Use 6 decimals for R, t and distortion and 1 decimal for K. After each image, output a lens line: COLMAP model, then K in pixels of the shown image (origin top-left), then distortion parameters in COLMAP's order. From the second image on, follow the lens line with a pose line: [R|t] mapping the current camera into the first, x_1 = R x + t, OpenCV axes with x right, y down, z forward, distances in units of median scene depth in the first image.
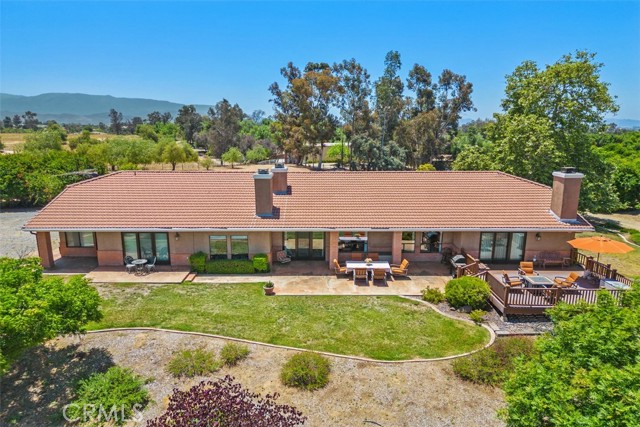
lens RADIAL K [[422.6, 0, 320.0], [0, 422.6, 213.5], [0, 0, 1]] dist [0.031008, -0.002690]
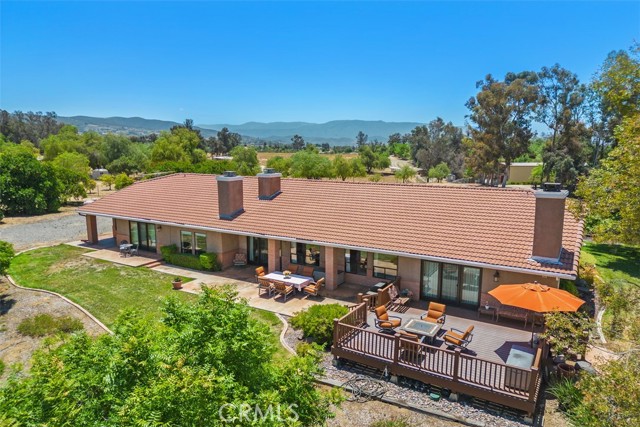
lens RADIAL K [[422.6, 0, 320.0], [0, 422.6, 213.5], [0, 0, 1]] dist [0.031008, -0.002690]
pose [[0.866289, 0.079162, -0.493230, 0.596986], [-0.100986, 0.994730, -0.017716, -0.009047], [0.489229, 0.065156, 0.869718, 0.213332]]
